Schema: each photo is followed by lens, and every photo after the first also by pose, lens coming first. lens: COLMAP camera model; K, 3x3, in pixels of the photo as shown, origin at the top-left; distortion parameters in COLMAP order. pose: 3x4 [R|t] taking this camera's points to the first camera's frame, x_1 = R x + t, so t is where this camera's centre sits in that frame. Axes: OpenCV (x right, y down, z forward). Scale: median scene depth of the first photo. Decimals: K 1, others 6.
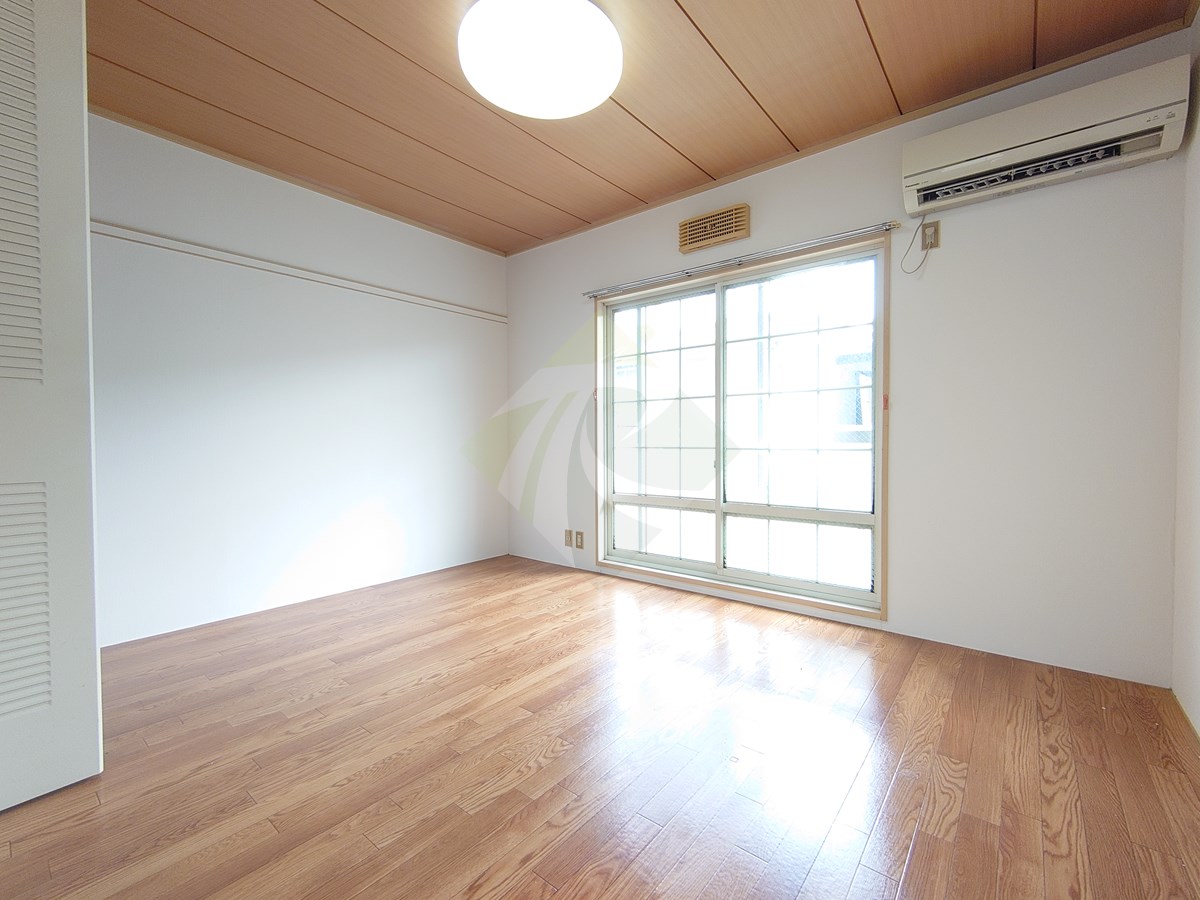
lens RADIAL K [[516.1, 0, 595.7], [0, 516.1, 450.9], [0, 0, 1]] dist [0.001455, -0.000402]
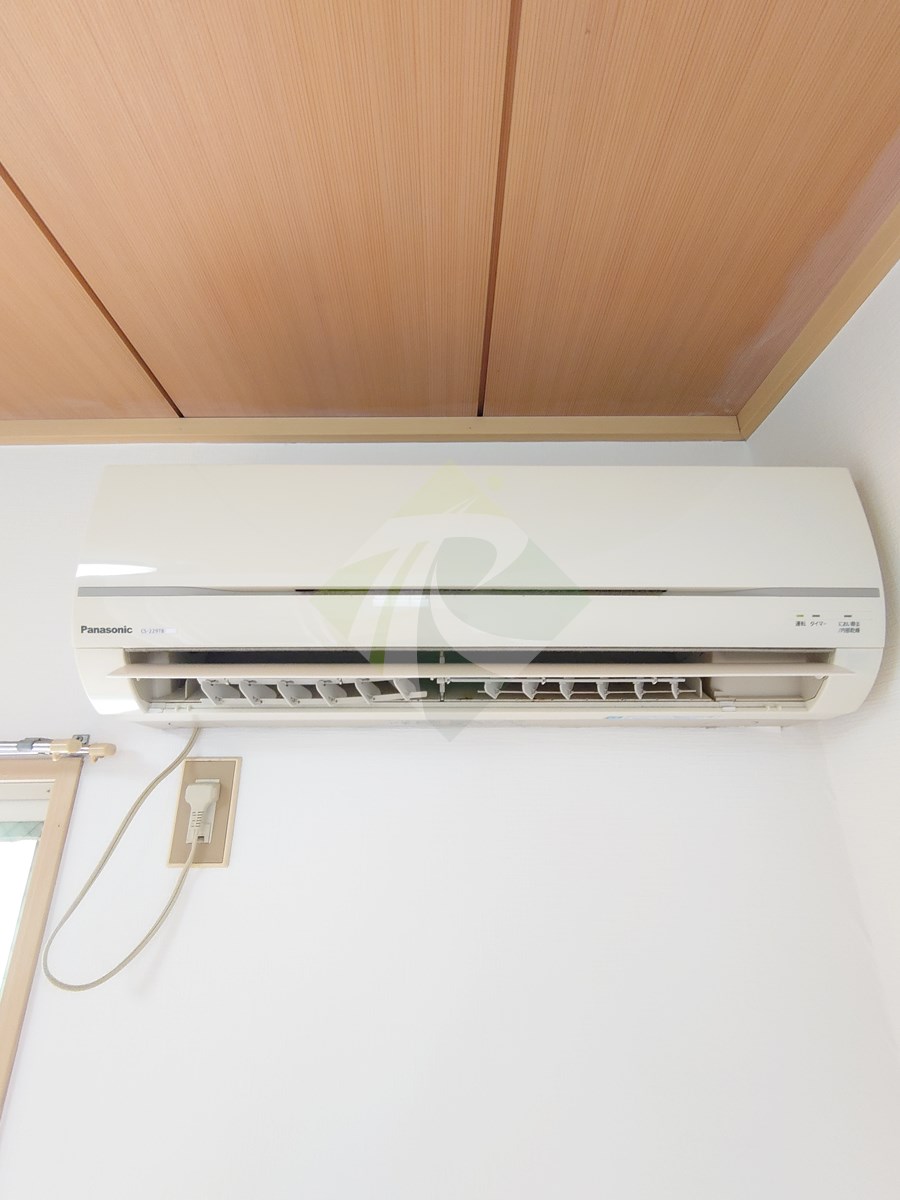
lens RADIAL K [[516.1, 0, 451.0], [0, 516.1, 601.9], [0, 0, 1]] dist [0.001455, -0.000402]
pose [[0.783698, 0.212046, 0.583826, 0.572739], [0.013874, 0.933714, -0.357750, -0.423073], [-0.620986, 0.288468, 0.728809, 0.697721]]
